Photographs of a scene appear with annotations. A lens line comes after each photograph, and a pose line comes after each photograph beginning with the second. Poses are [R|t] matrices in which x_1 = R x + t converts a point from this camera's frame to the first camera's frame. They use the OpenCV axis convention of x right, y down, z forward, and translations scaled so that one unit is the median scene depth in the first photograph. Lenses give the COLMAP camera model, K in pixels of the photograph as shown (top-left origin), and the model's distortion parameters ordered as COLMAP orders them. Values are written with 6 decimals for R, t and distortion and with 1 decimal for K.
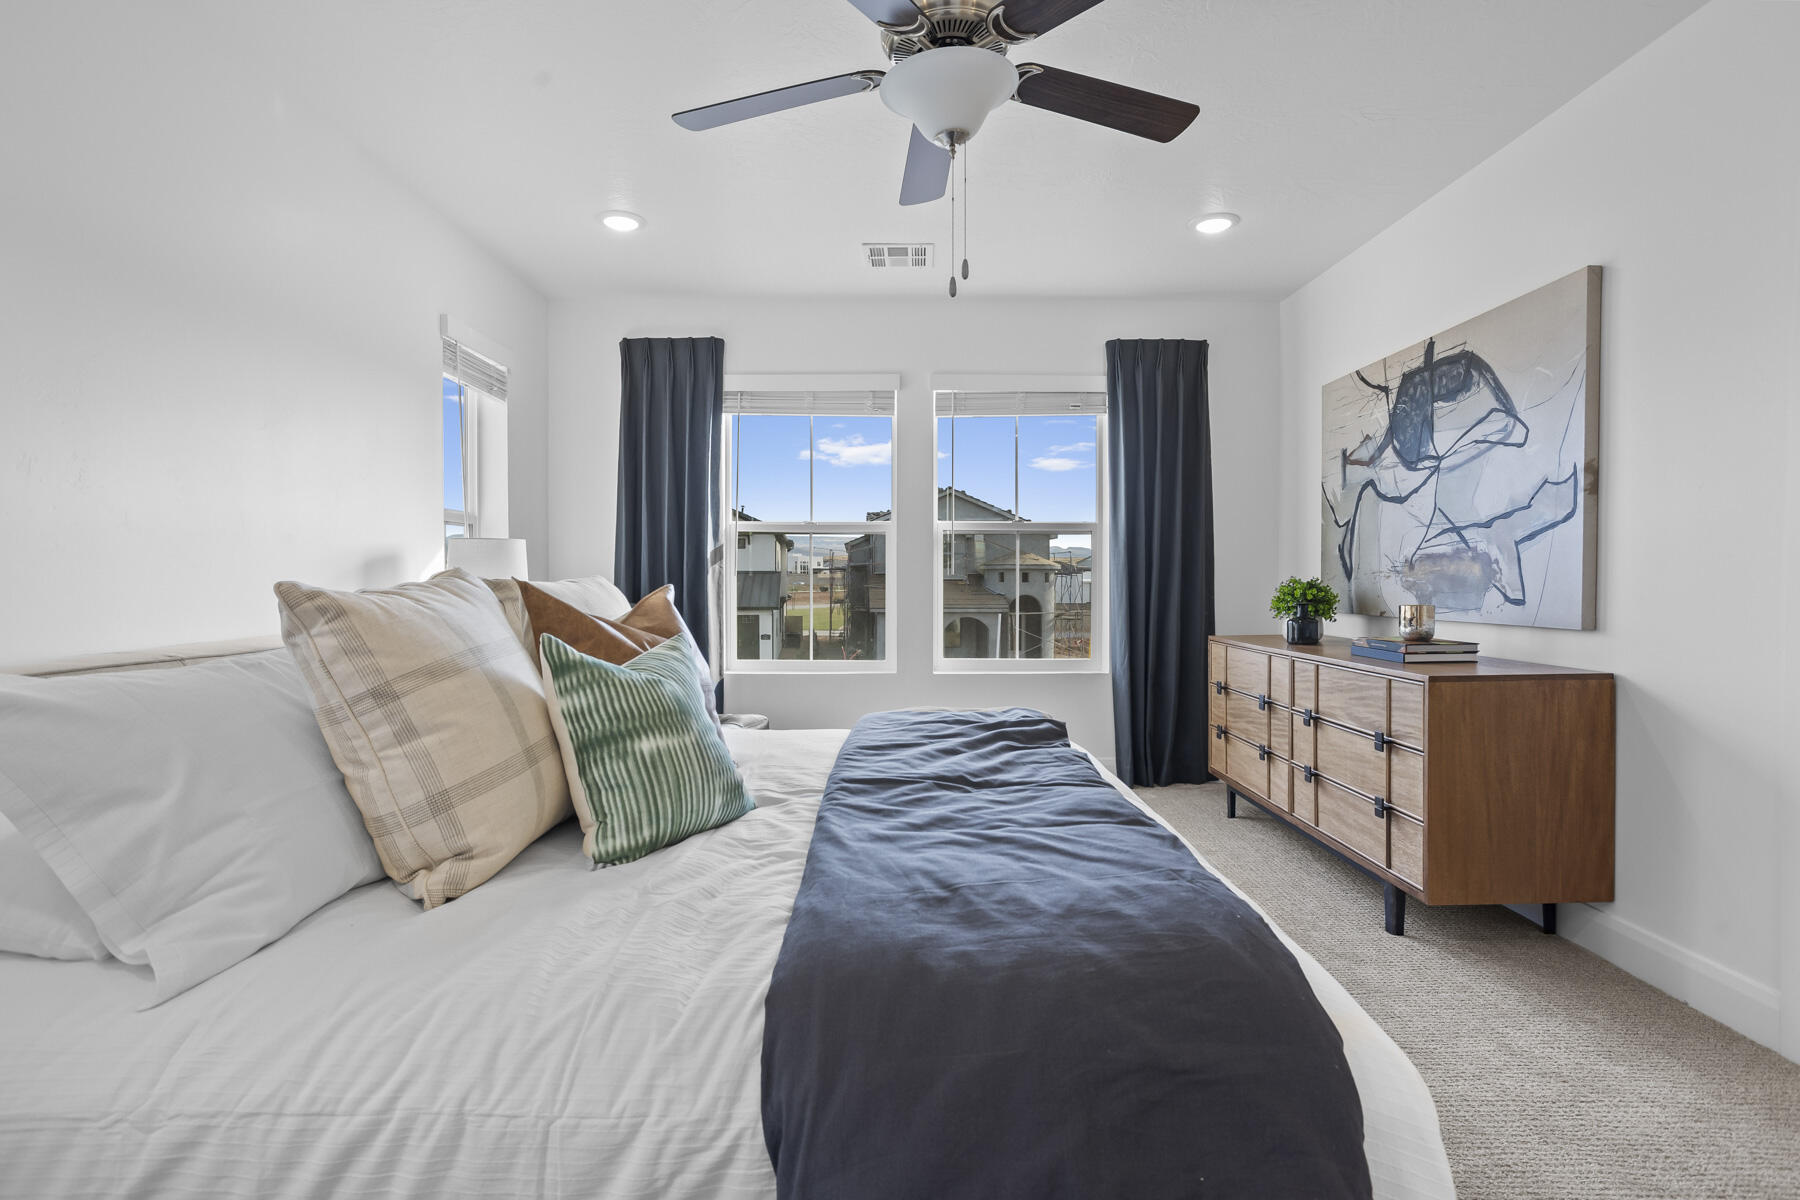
lens RADIAL K [[884.8, 0, 908.1], [0, 884.8, 608.4], [0, 0, 1]] dist [-0.044010, 0.026209]
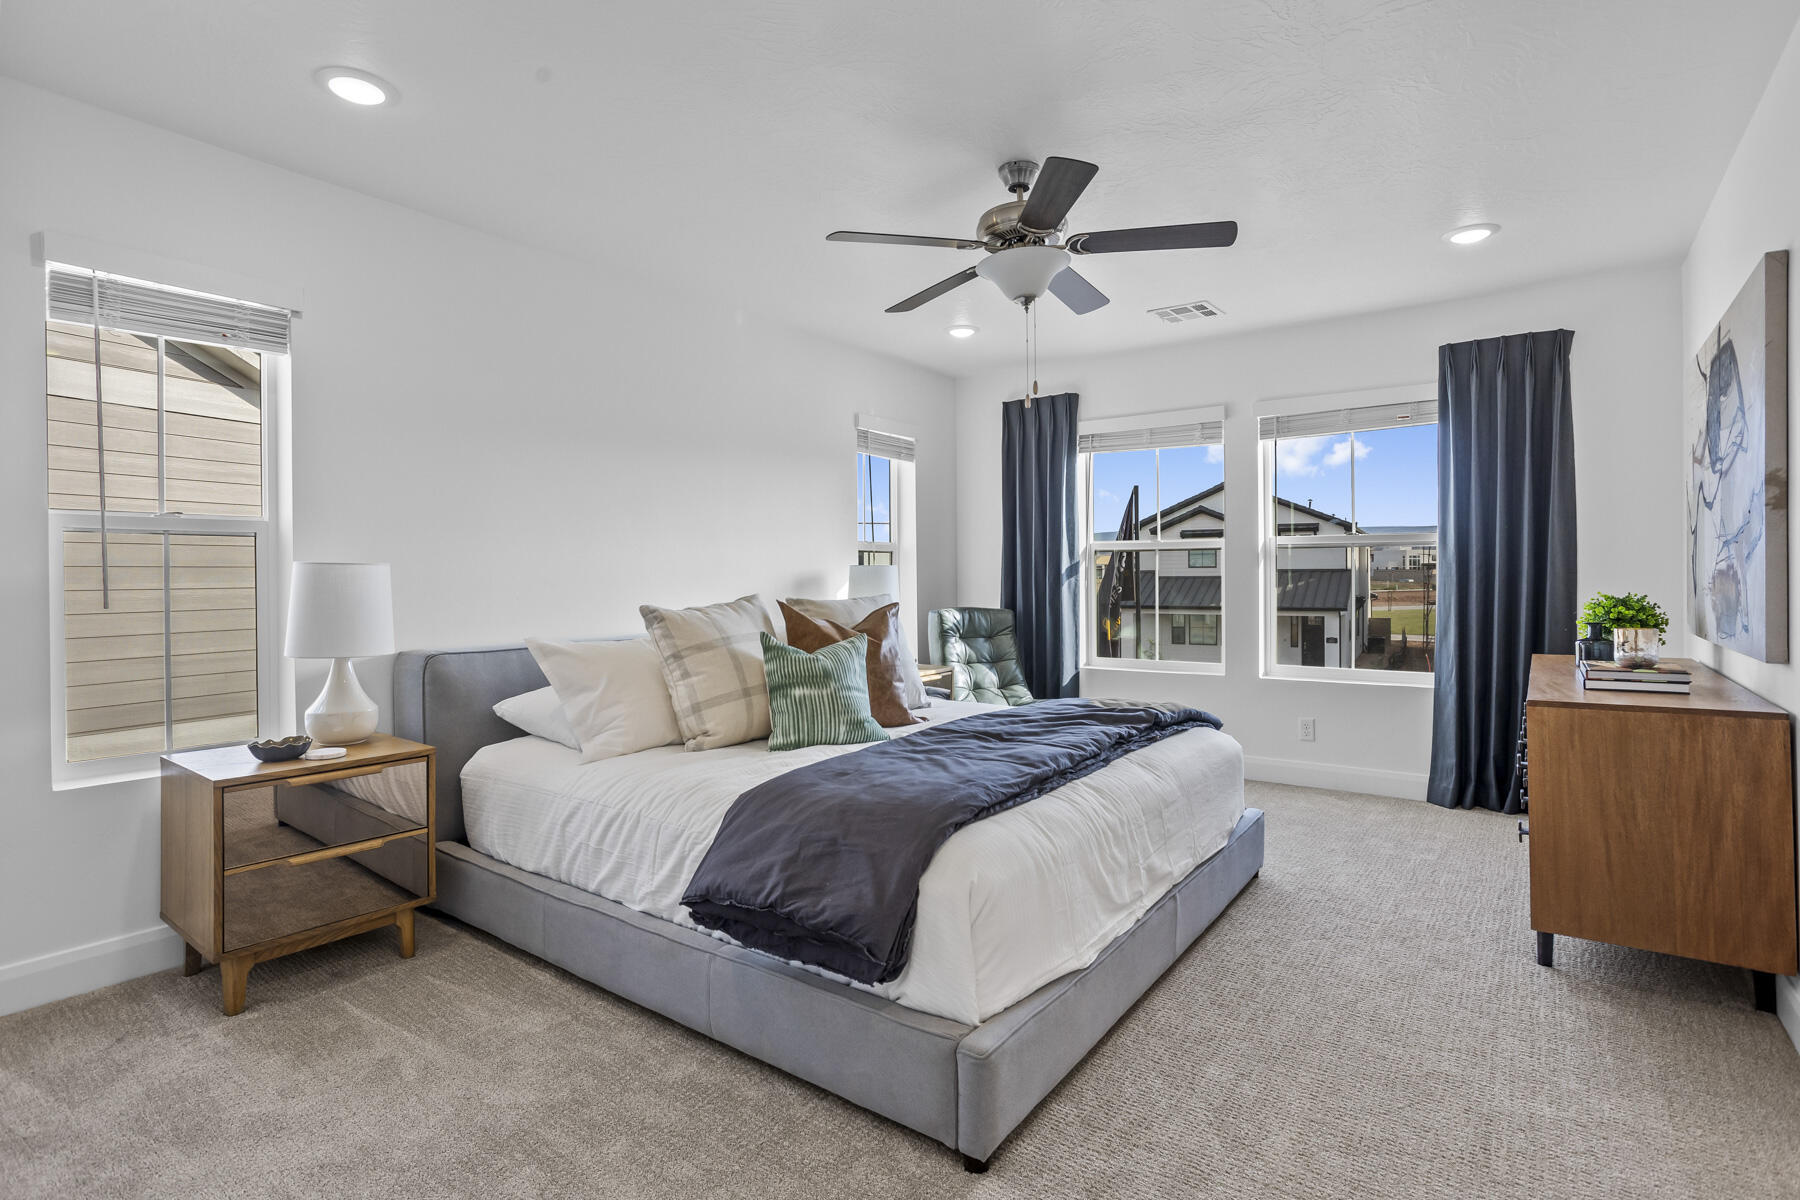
lens RADIAL K [[902.5, 0, 899.6], [0, 902.5, 584.9], [0, 0, 1]] dist [-0.053177, 0.027140]
pose [[0.801303, 0.001291, -0.598257, 0.444430], [-0.015315, 0.999714, -0.018355, -0.018210], [0.598062, 0.023870, 0.801094, -0.181252]]
